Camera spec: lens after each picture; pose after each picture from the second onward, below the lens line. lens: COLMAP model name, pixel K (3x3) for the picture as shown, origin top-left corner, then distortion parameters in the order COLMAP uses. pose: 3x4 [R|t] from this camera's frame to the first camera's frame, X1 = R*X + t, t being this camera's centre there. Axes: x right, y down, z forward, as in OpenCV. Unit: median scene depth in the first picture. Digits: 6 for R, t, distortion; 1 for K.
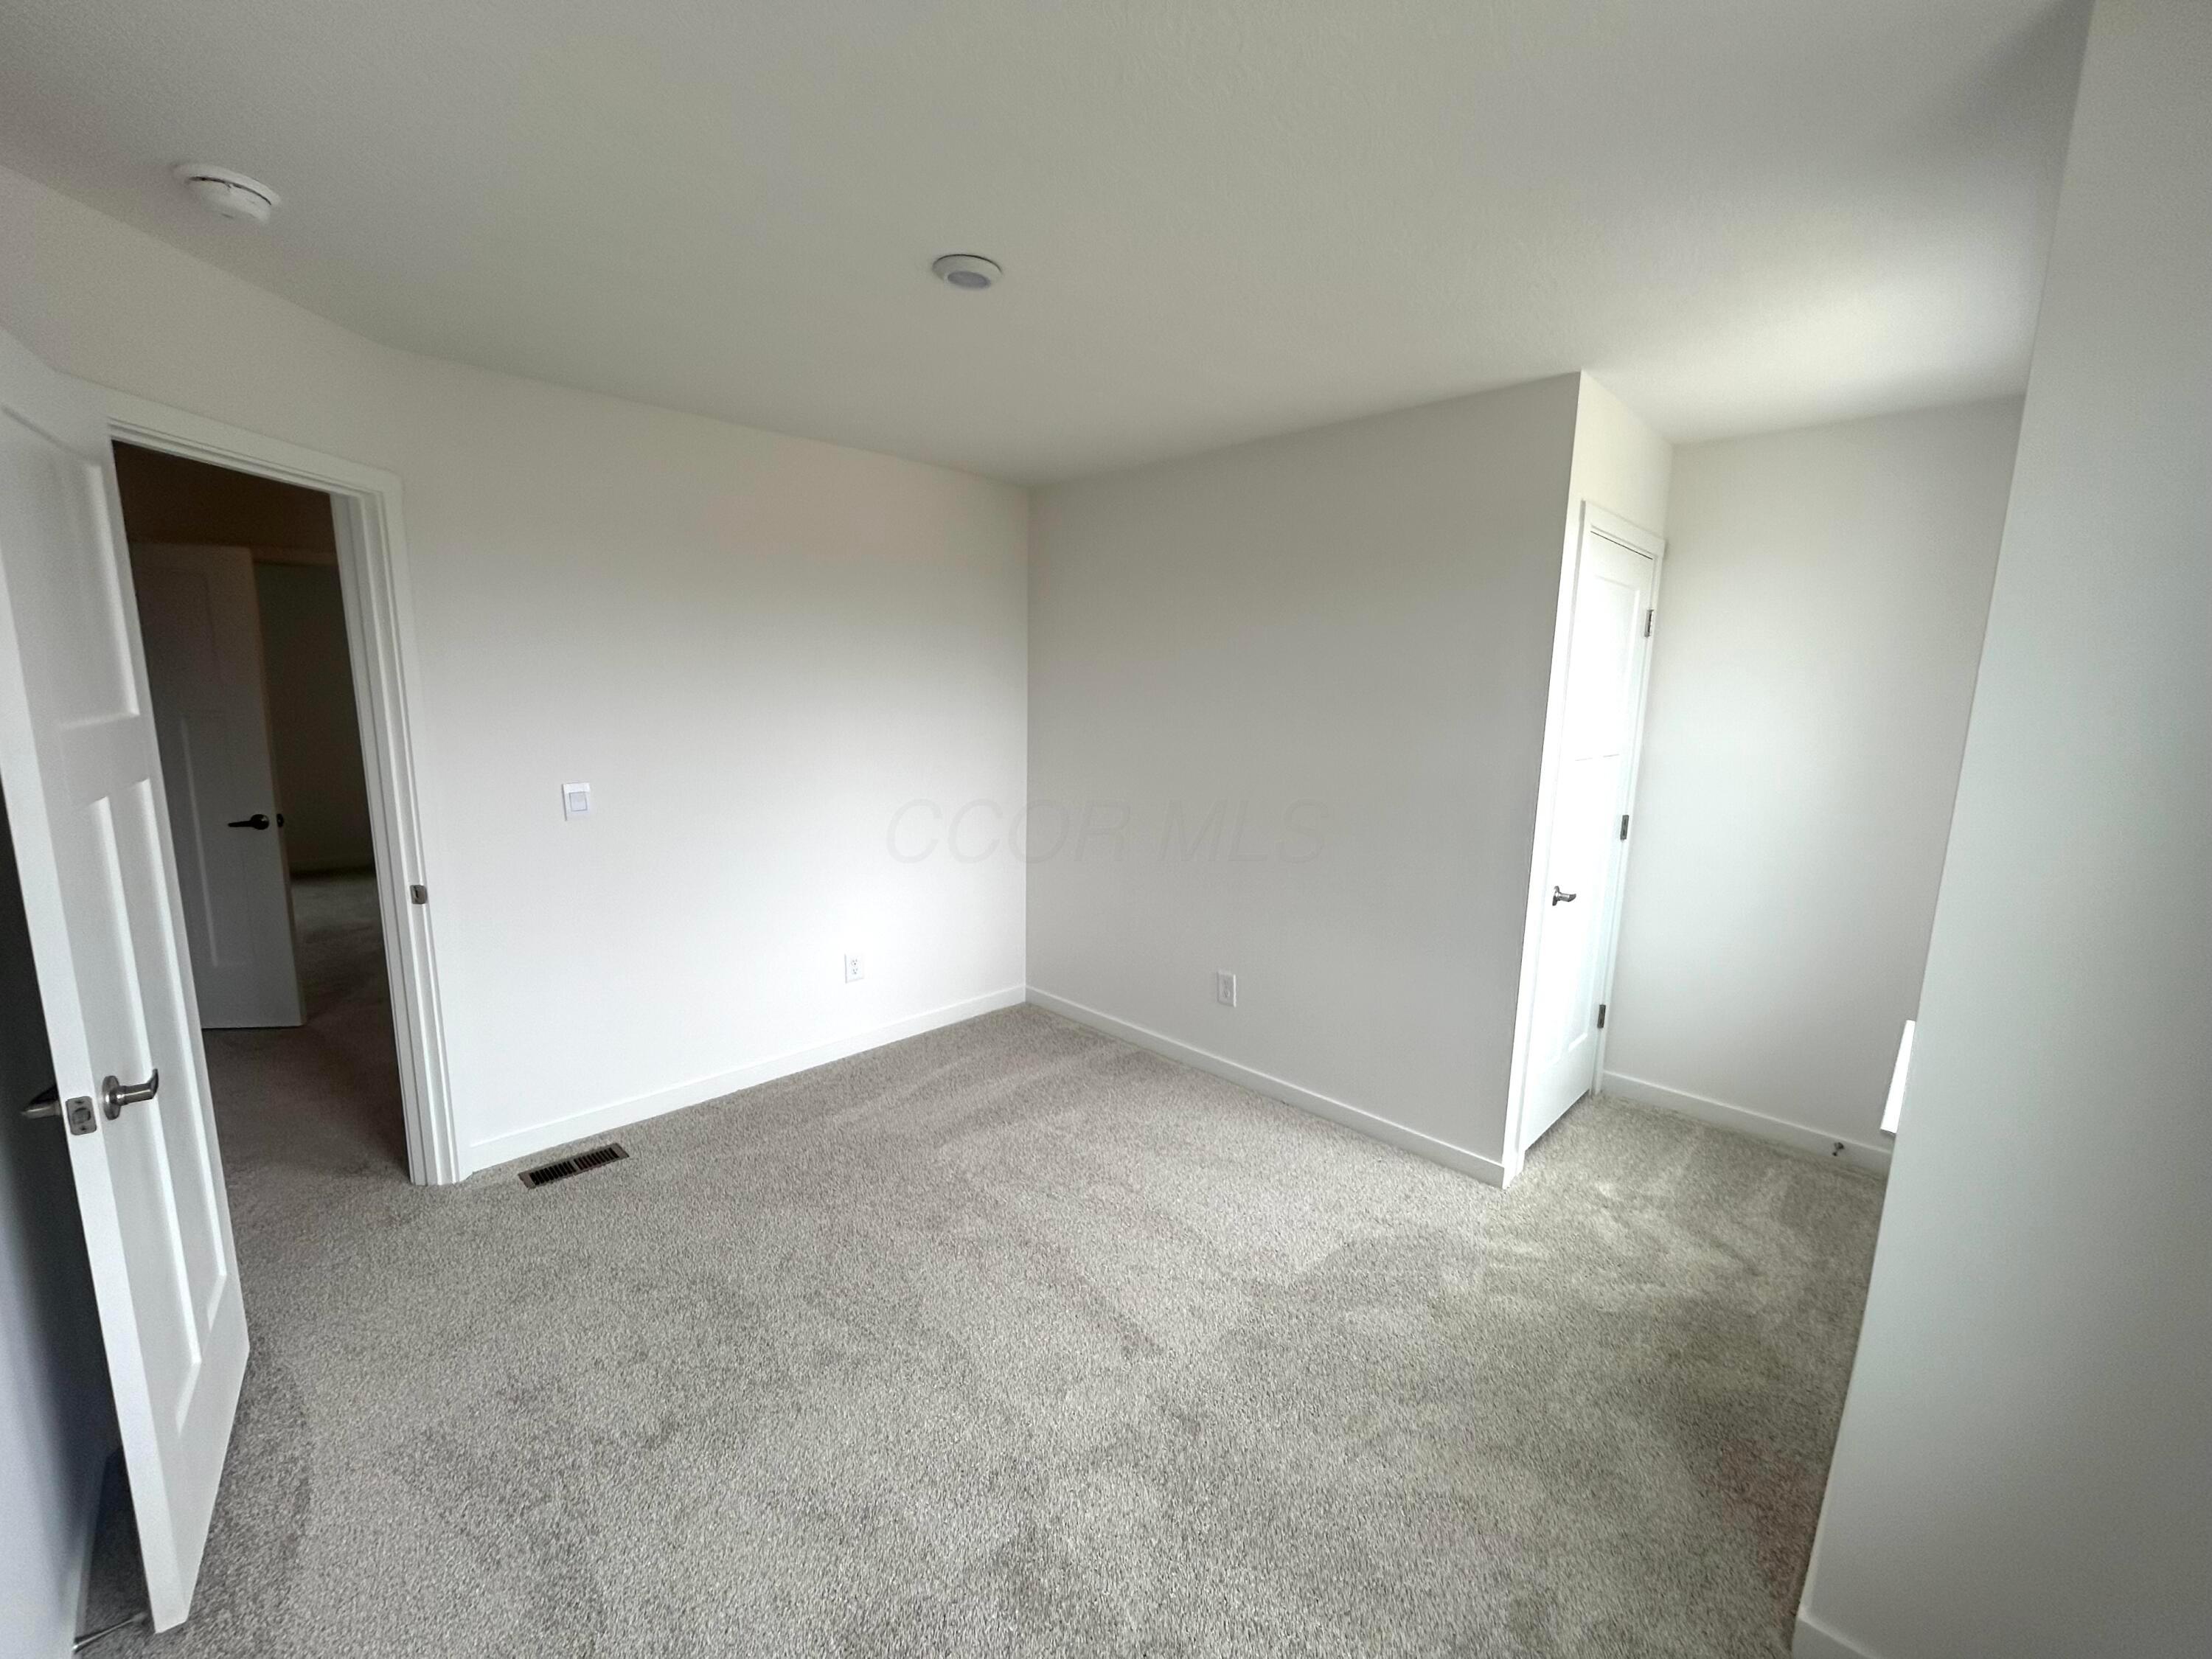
lens RADIAL K [[897.5, 0, 1104.6], [0, 897.5, 839.5], [0, 0, 1]] dist [-0.001721, 0.000315]
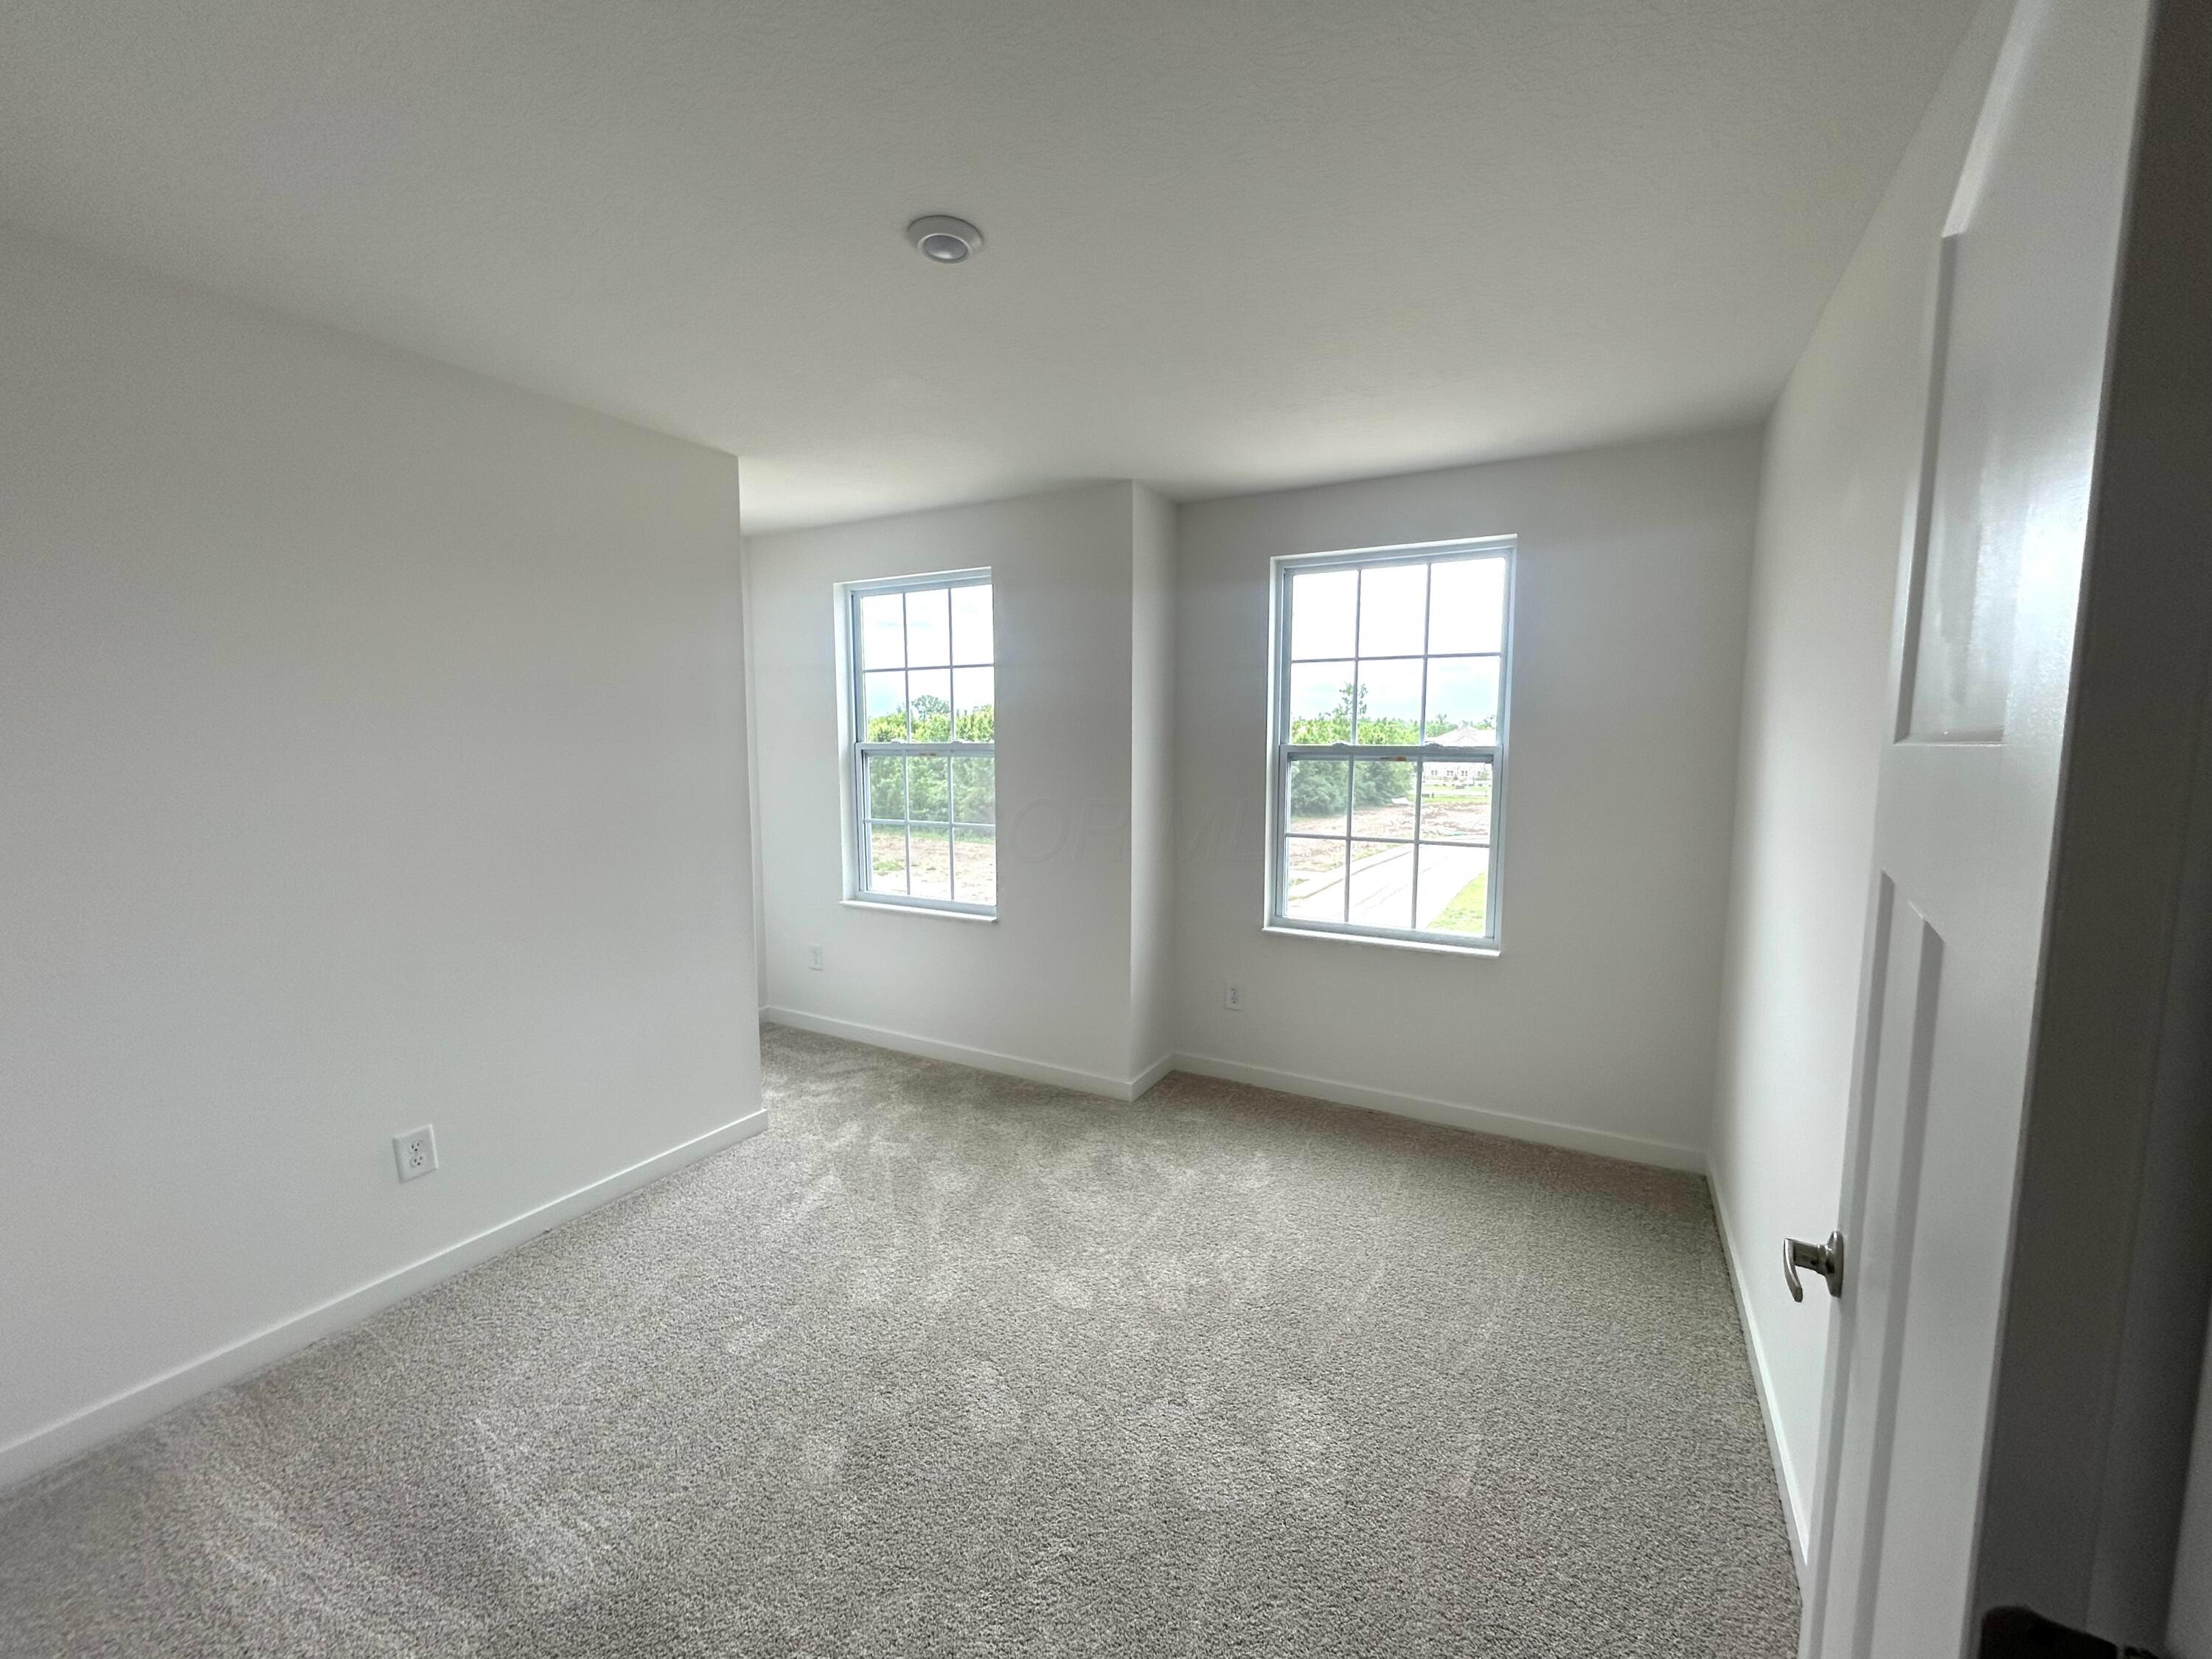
lens RADIAL K [[897.5, 0, 1124.2], [0, 897.5, 824.4], [0, 0, 1]] dist [-0.001721, 0.000315]
pose [[-0.286720, -0.118036, 0.950715, -0.718105], [0.145052, 0.975591, 0.164870, -0.123021], [-0.946970, 0.185175, -0.262600, 0.731218]]
